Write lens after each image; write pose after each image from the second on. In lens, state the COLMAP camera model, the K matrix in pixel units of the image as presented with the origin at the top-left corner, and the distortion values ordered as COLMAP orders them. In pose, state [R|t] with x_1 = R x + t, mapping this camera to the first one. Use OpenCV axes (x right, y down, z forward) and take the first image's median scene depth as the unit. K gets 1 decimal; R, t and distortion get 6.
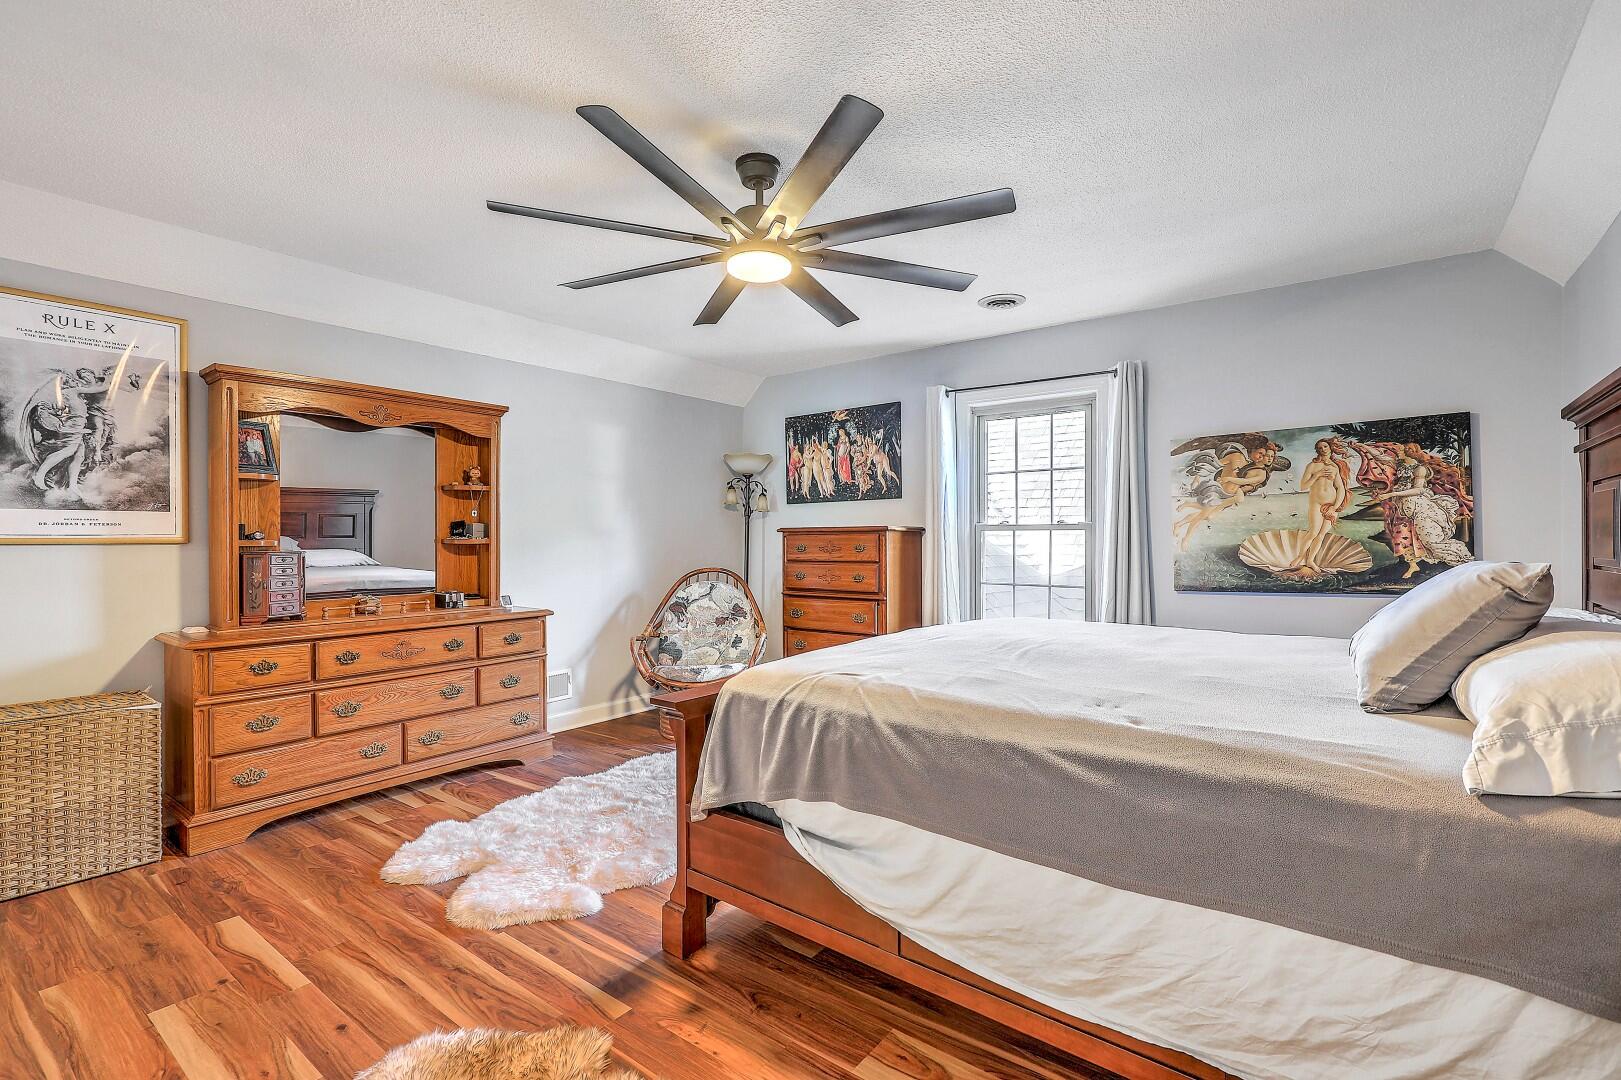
lens RADIAL K [[737.4, 0, 825.5], [0, 737.4, 539.5], [0, 0, 1]] dist [-0.000689, -0.000339]
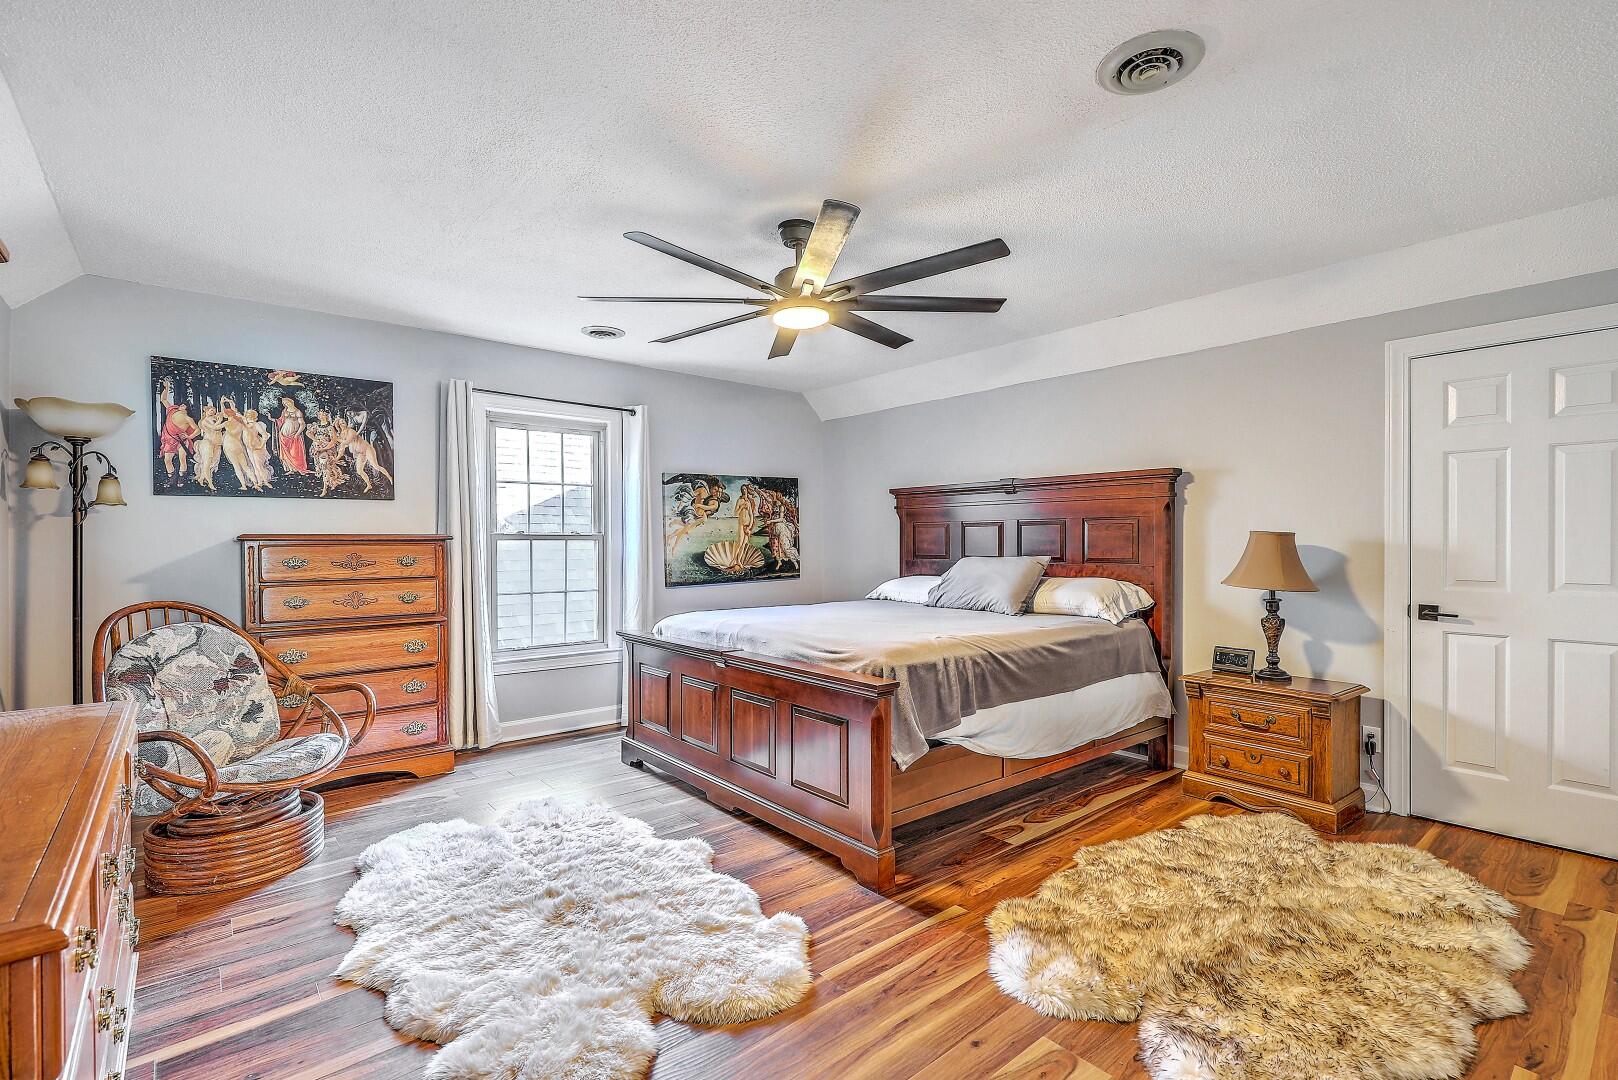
lens RADIAL K [[736.0, 0, 824.0], [0, 736.0, 539.5], [0, 0, 1]] dist [-0.000689, -0.000339]
pose [[0.213532, 0.004519, 0.976926, -0.651365], [0.002523, 0.999983, -0.005178, -0.006860], [-0.976933, 0.003571, 0.213517, 0.381942]]
